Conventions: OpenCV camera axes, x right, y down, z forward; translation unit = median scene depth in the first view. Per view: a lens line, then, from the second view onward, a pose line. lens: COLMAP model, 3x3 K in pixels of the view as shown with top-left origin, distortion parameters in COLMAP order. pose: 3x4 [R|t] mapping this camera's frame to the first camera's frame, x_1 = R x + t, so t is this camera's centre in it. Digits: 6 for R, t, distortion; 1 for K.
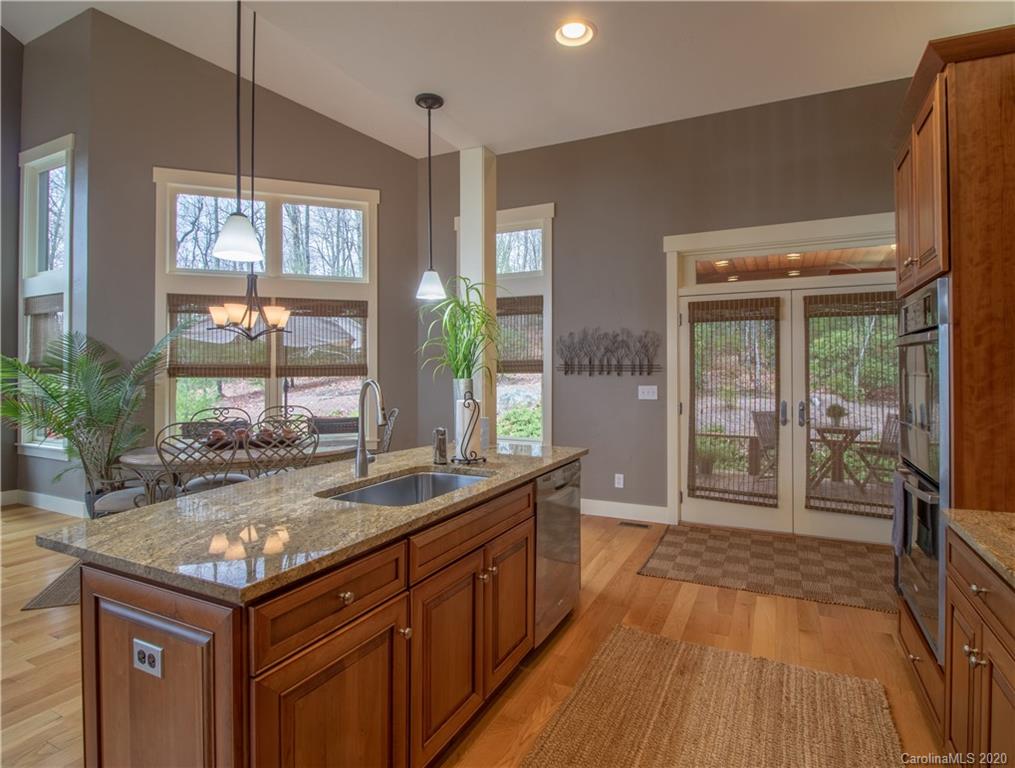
lens RADIAL K [[551.0, 0, 506.8], [0, 551.0, 376.2], [0, 0, 1]] dist [0.000568, 0.000060]
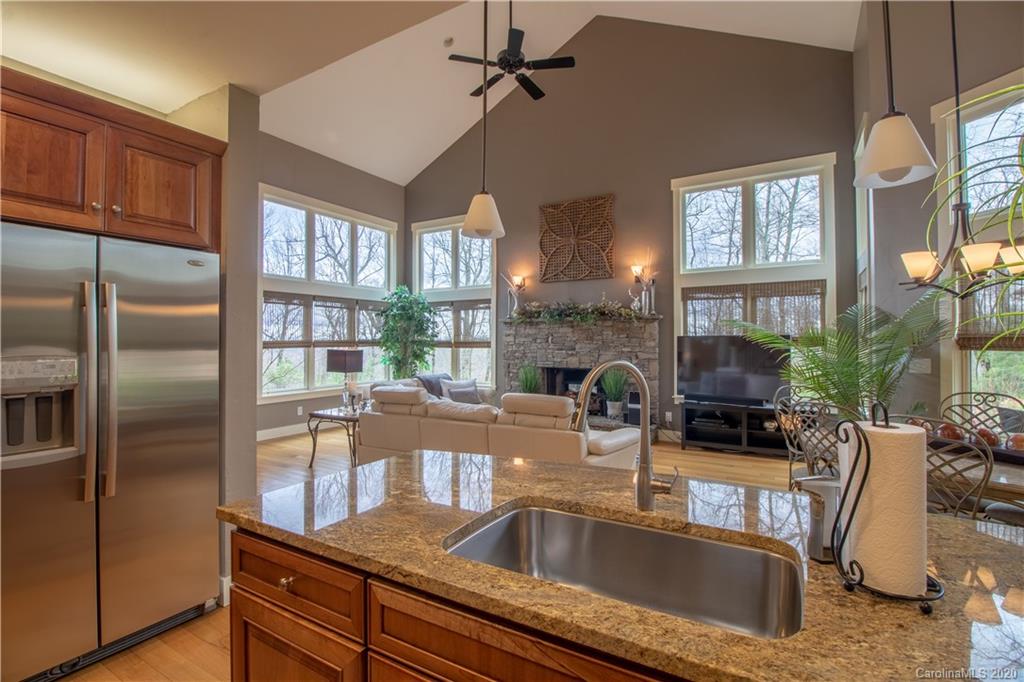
lens RADIAL K [[476.5, 0, 511.9], [0, 476.5, 334.2], [0, 0, 1]] dist [-0.010887, -0.000469]
pose [[-0.066957, -0.006766, -0.997733, 0.150367], [-0.008909, 0.999941, -0.006183, -0.010833], [0.997716, 0.008474, -0.067014, 0.413705]]
